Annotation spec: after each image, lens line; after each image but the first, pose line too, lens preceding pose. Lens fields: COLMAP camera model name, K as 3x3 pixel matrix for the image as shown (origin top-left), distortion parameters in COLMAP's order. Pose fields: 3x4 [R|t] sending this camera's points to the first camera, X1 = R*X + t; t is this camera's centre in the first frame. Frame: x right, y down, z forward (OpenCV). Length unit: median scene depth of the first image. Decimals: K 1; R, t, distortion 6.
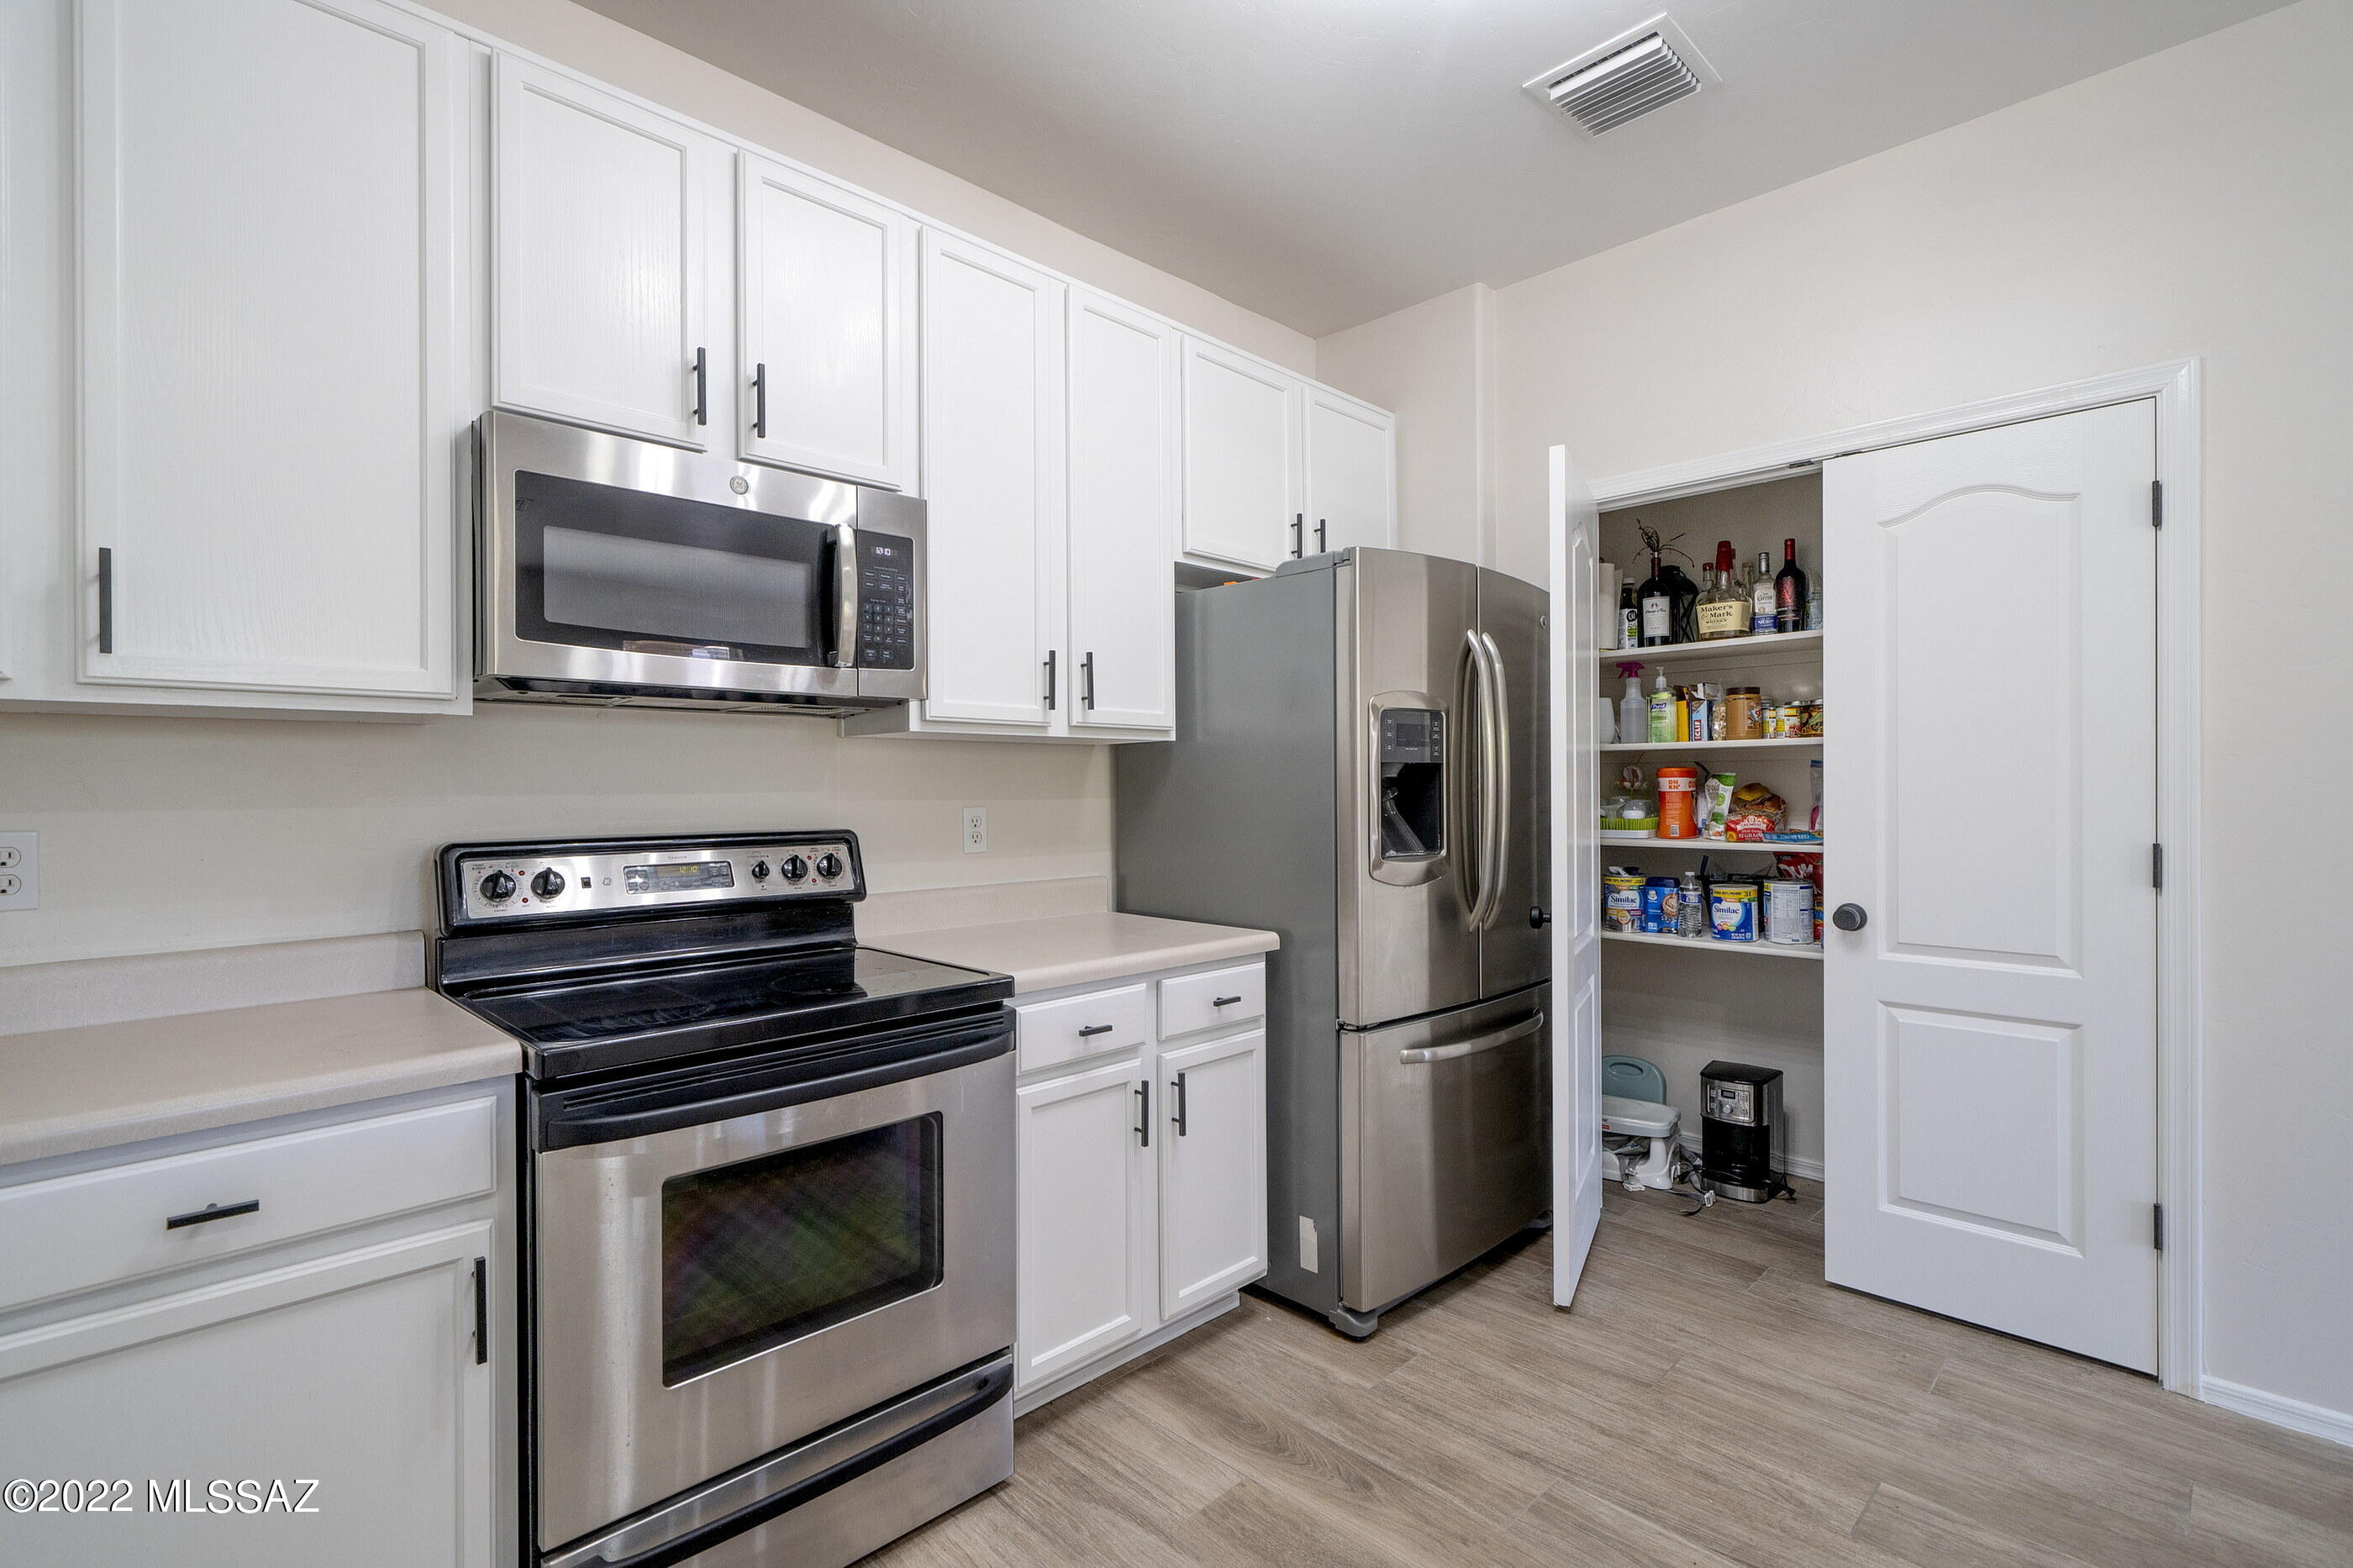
lens RADIAL K [[1089.2, 0, 1170.1], [0, 1089.2, 787.7], [0, 0, 1]] dist [0.002981, 0.000520]
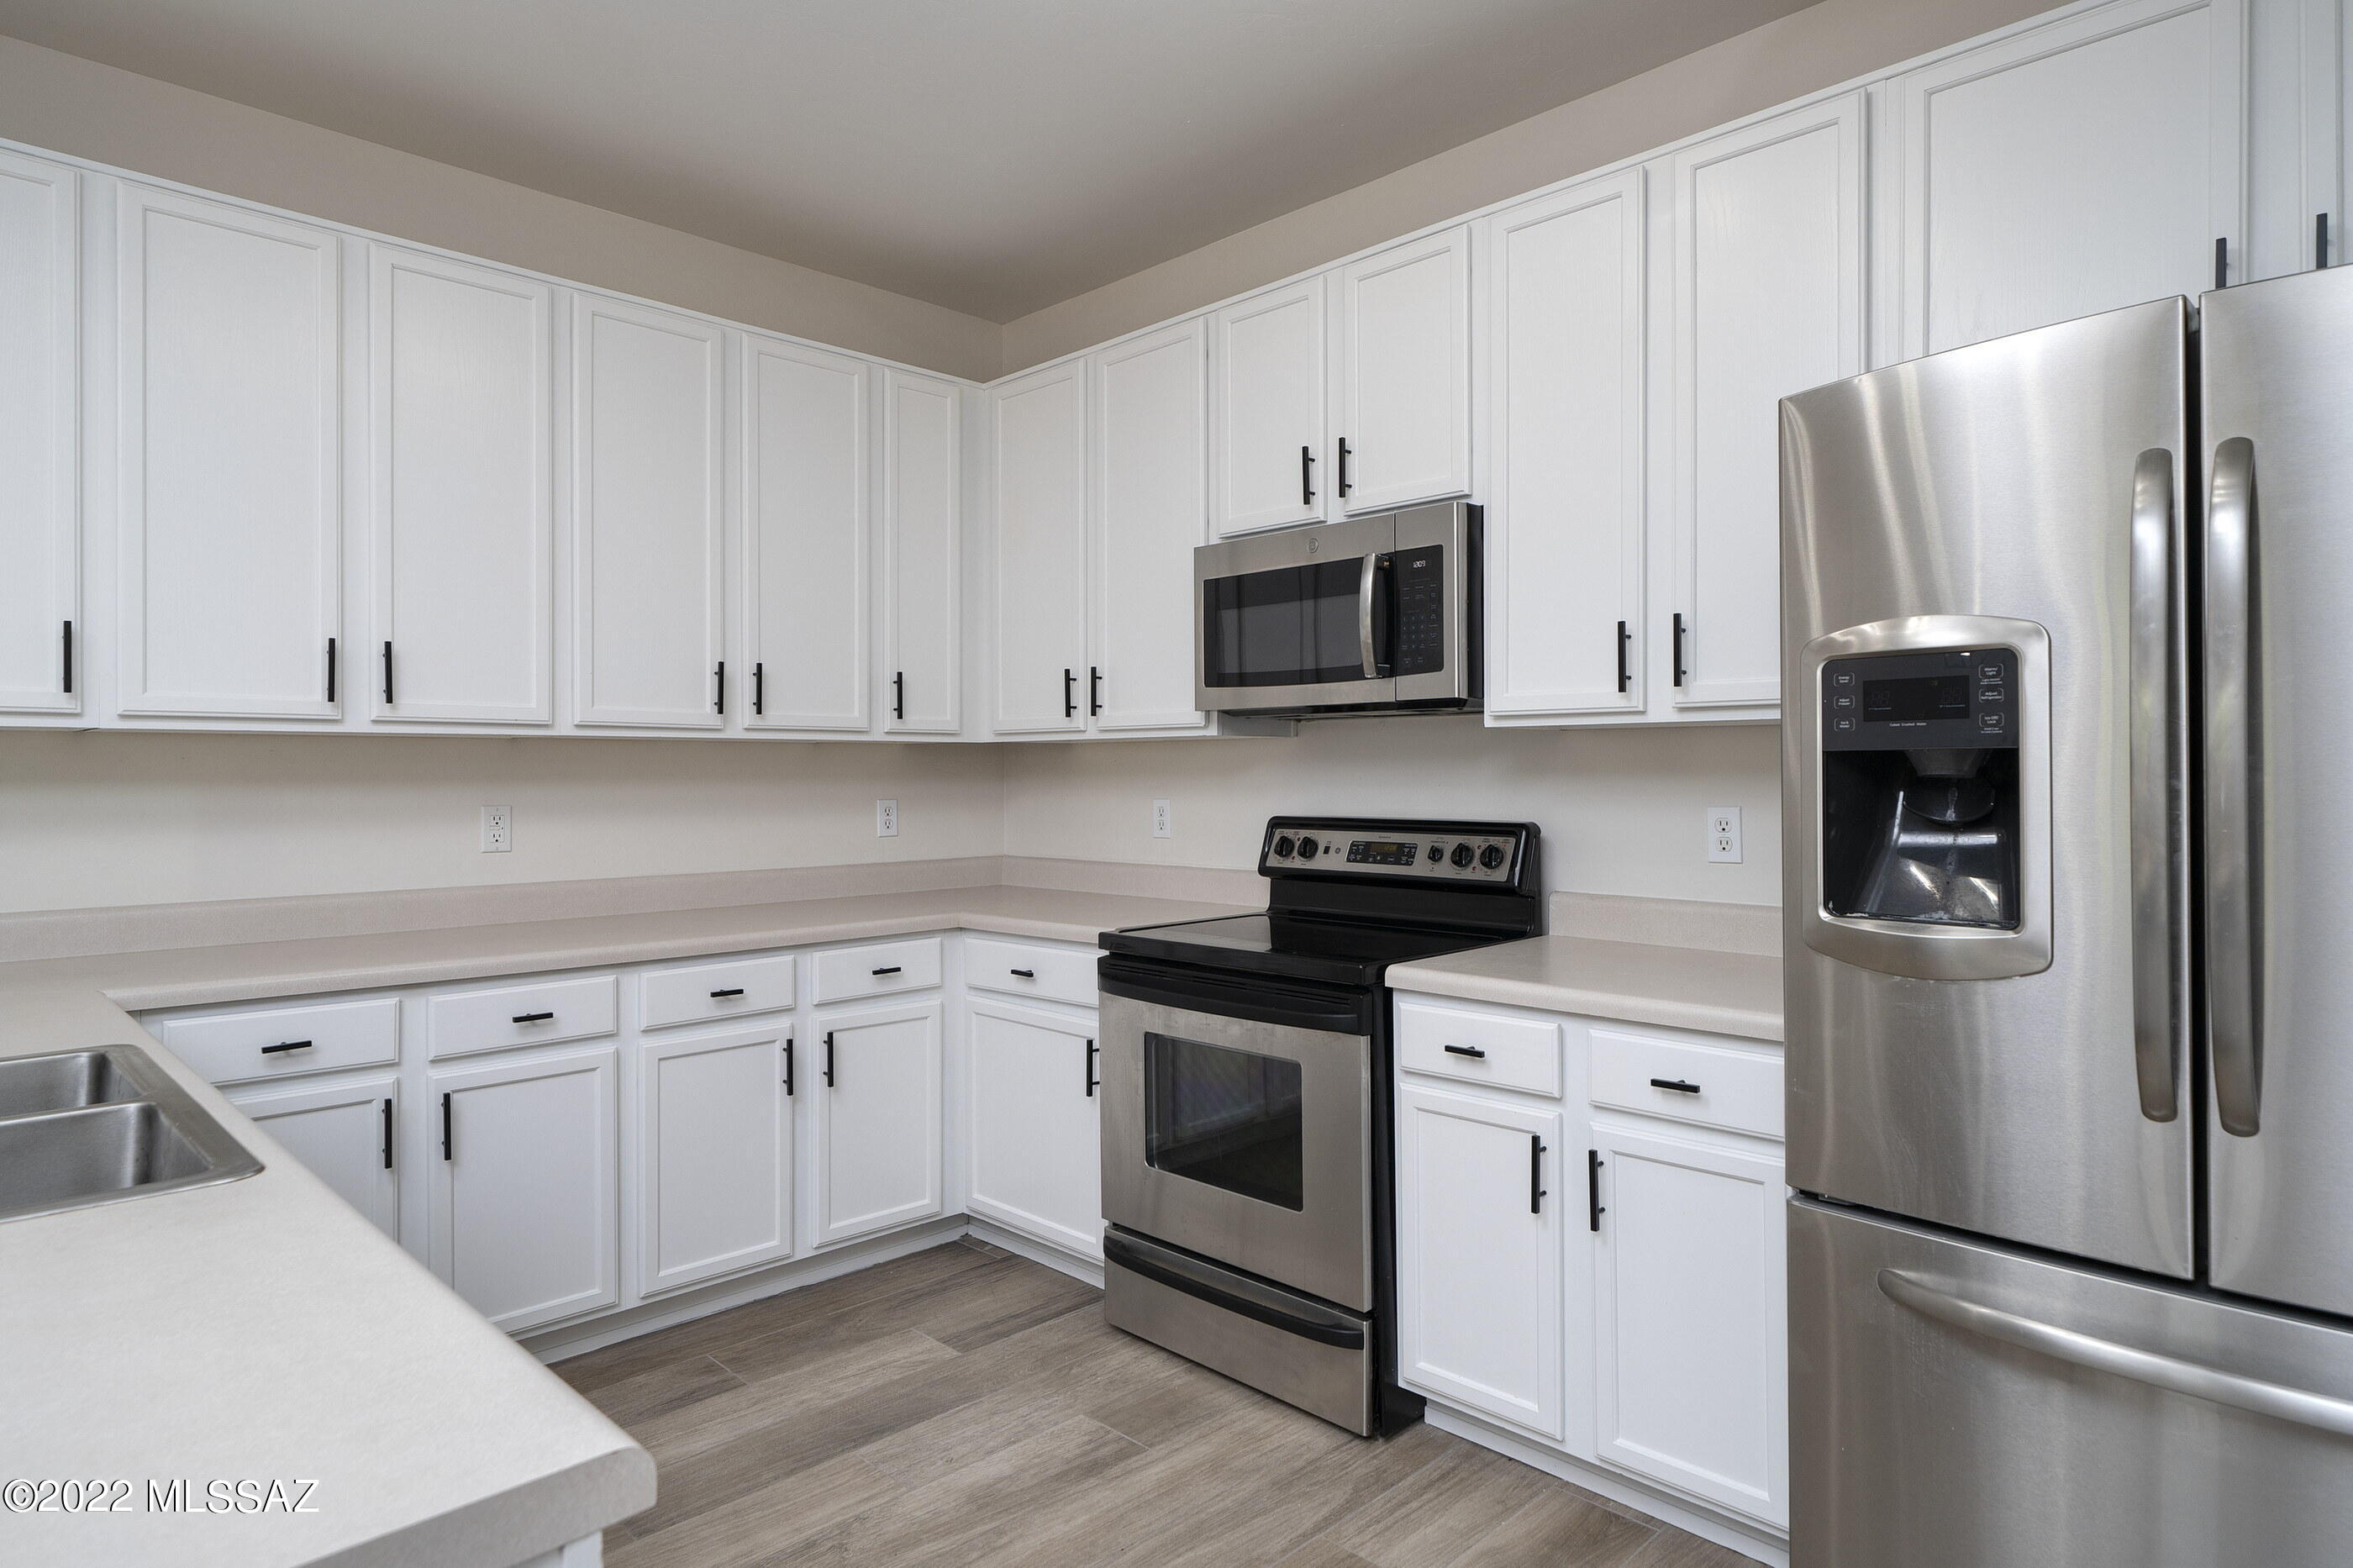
lens RADIAL K [[1350.7, 0, 1182.5], [0, 1350.7, 765.9], [0, 0, 1]] dist [0.006250, -0.000241]
pose [[-0.009154, 0.003605, -0.999952, 1.078533], [0.005558, 0.999978, 0.003554, -0.023351], [0.999943, -0.005525, -0.009174, 0.776366]]
